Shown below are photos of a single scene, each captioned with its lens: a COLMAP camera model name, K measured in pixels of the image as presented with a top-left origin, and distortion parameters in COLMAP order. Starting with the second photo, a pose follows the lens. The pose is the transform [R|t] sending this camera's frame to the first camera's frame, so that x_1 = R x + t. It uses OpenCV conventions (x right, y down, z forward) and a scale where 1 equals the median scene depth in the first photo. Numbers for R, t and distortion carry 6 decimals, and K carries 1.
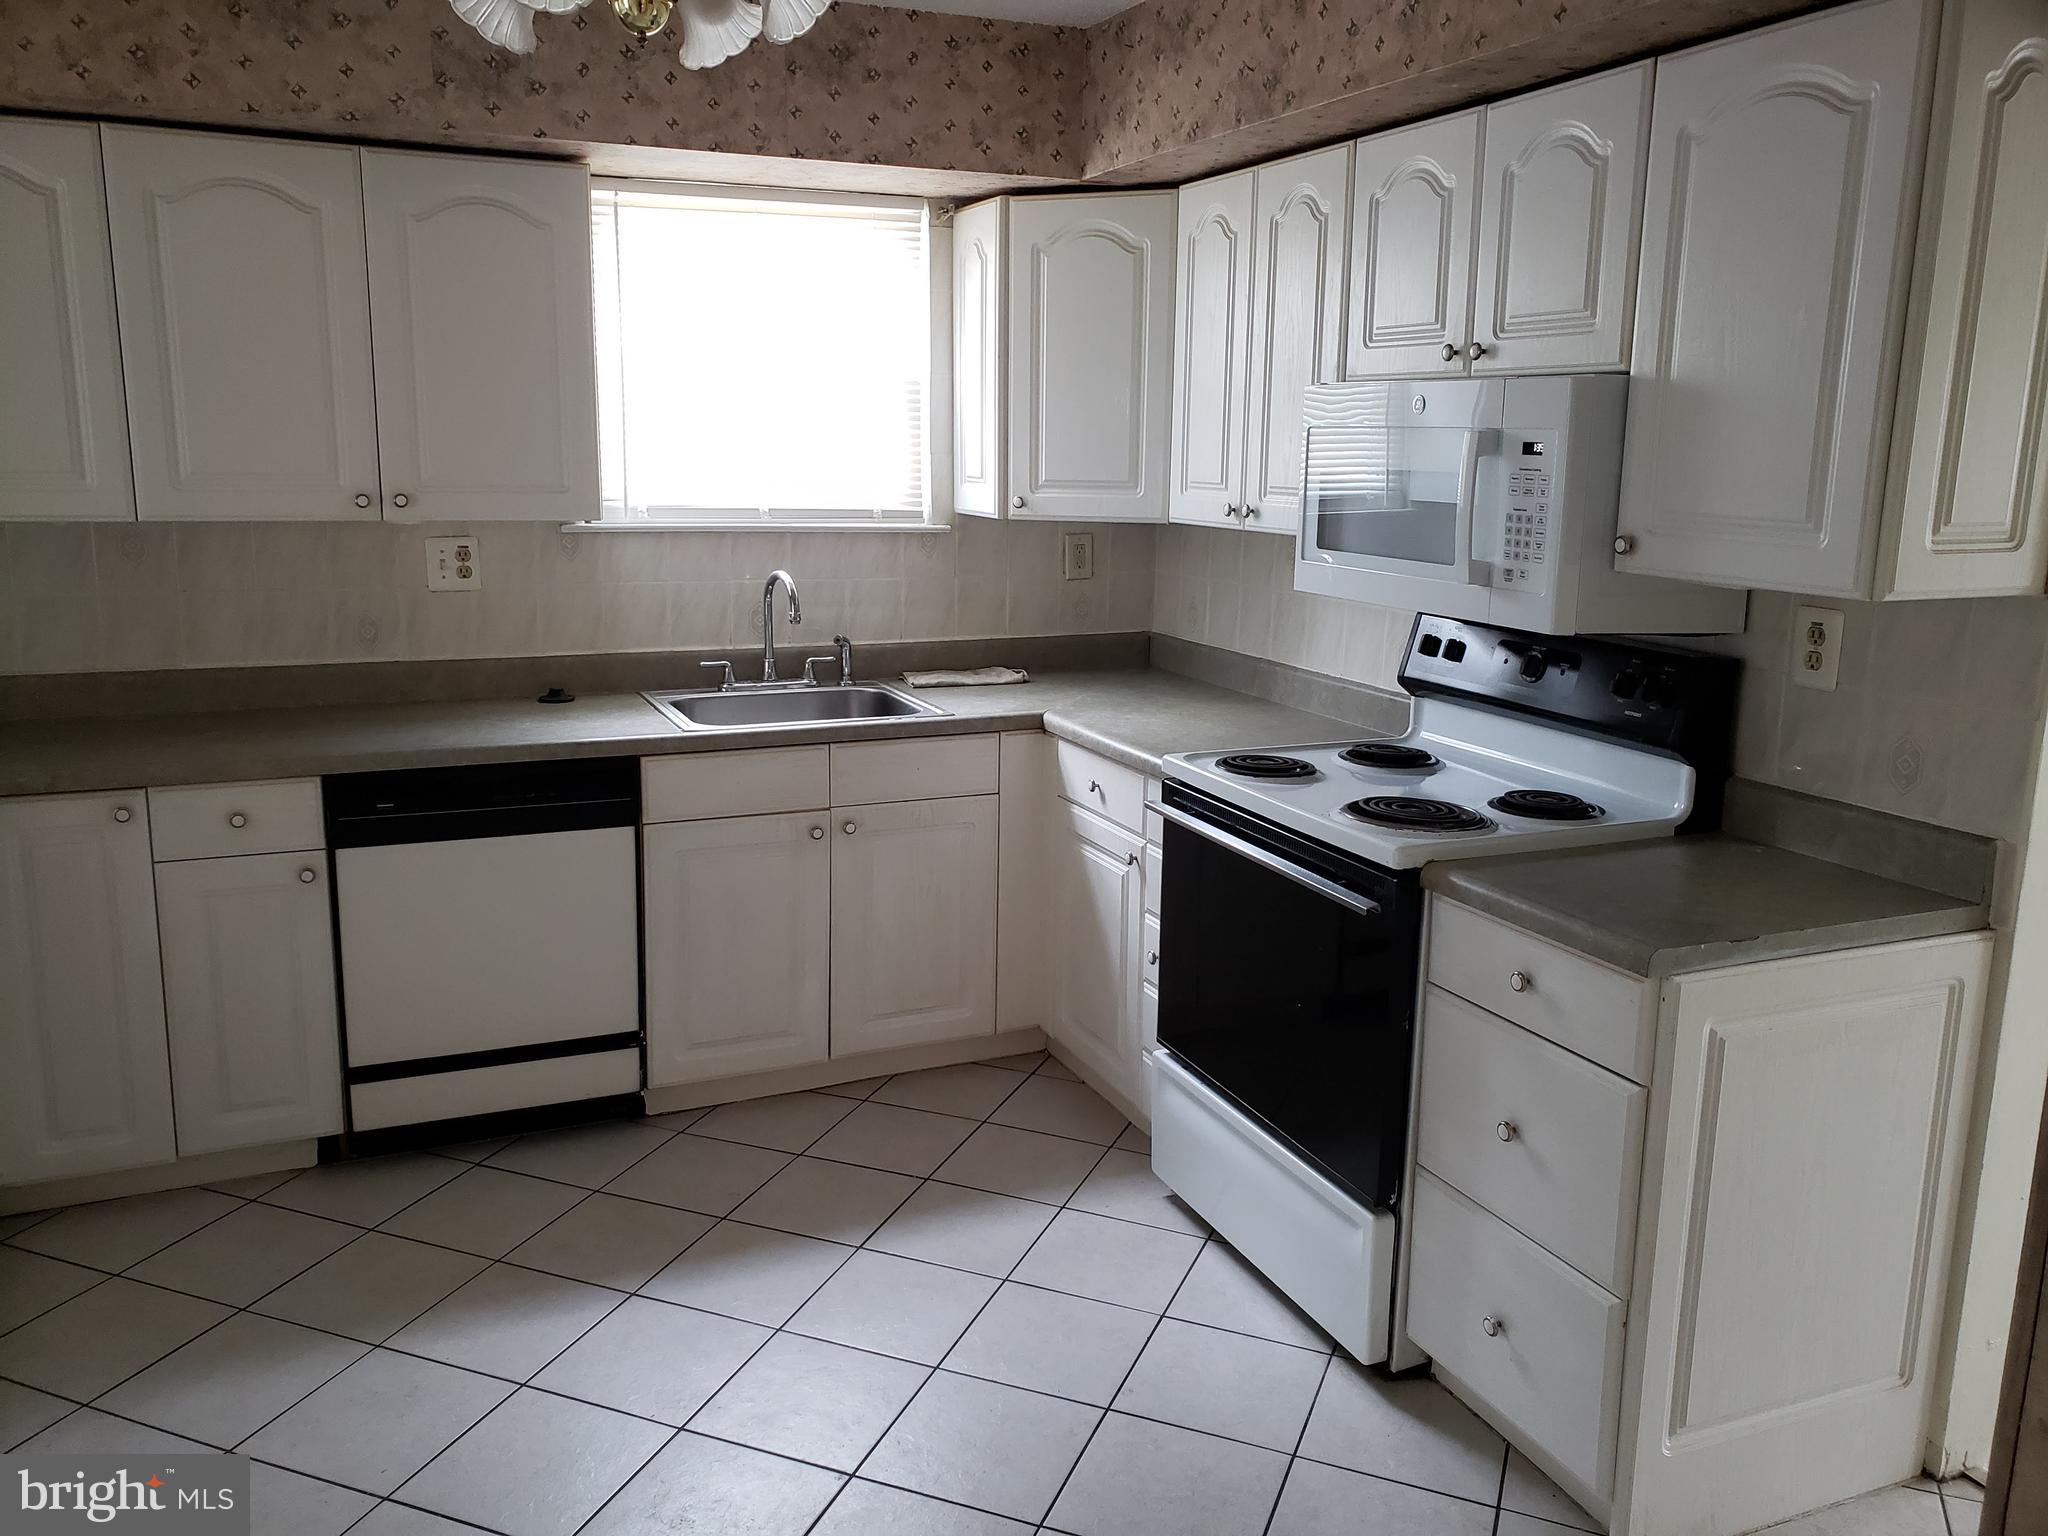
lens RADIAL K [[1631.8, 0, 1021.4], [0, 1631.8, 764.8], [0, 0, 1]] dist [0.010258, 0.027481]
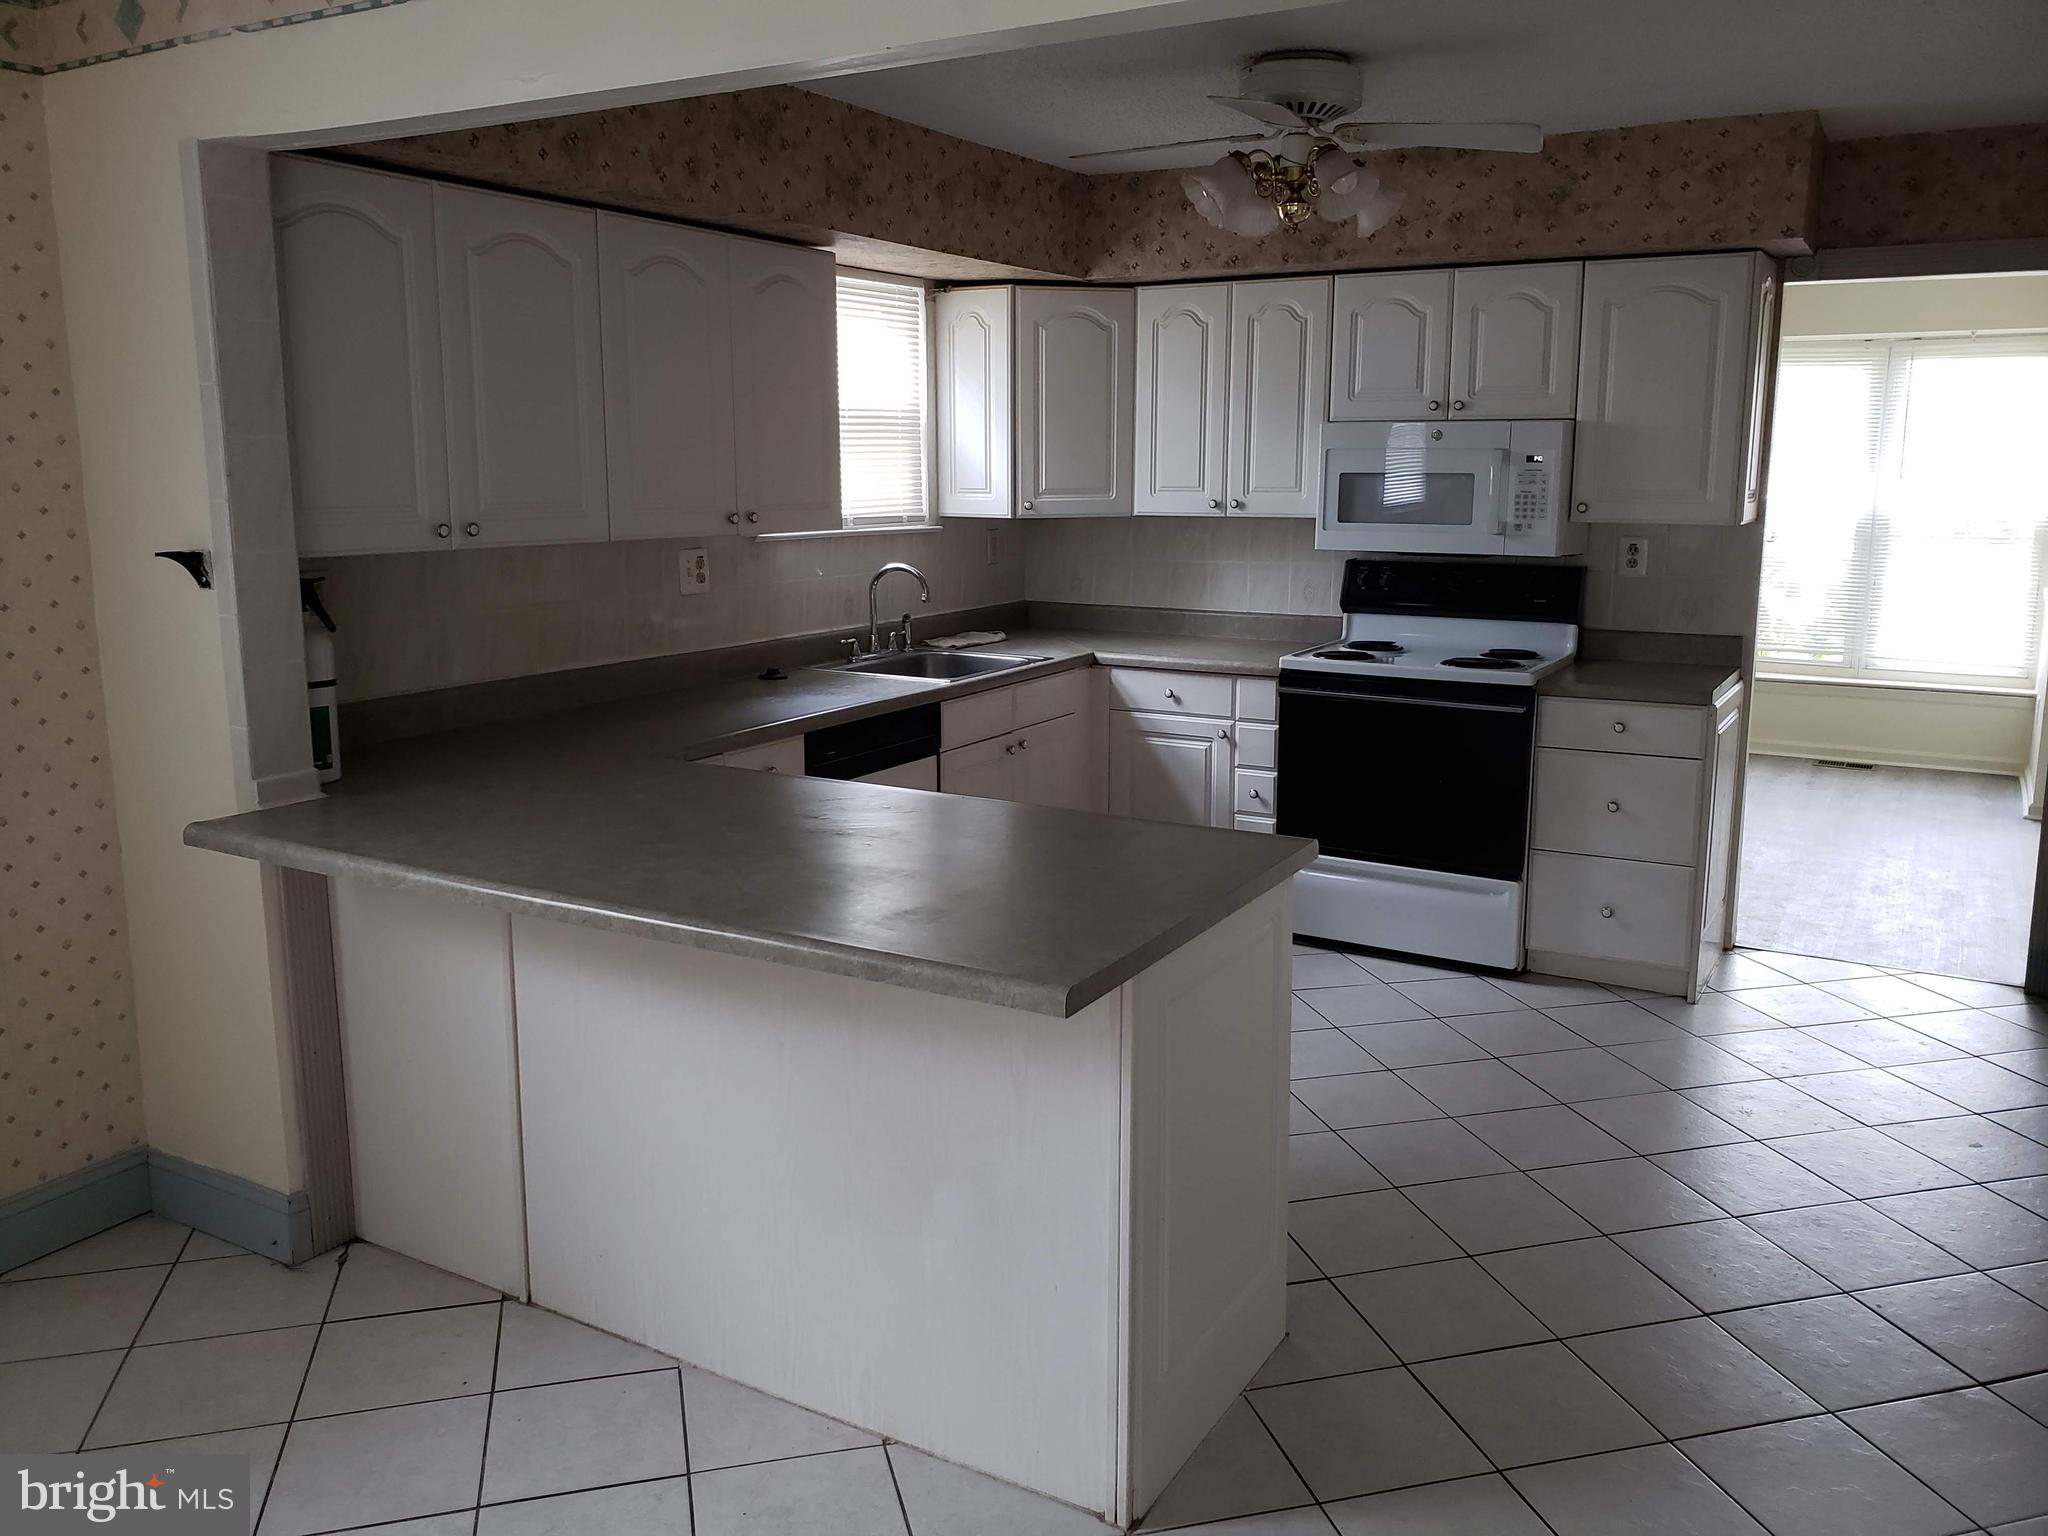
lens RADIAL K [[1631.8, 0, 1025.2], [0, 1631.8, 766.6], [0, 0, 1]] dist [0.010258, 0.027481]
pose [[0.793548, -0.127815, 0.594933, -0.948869], [0.133160, 0.990470, 0.035176, 0.009205], [-0.593759, 0.051307, 0.803005, -0.102541]]
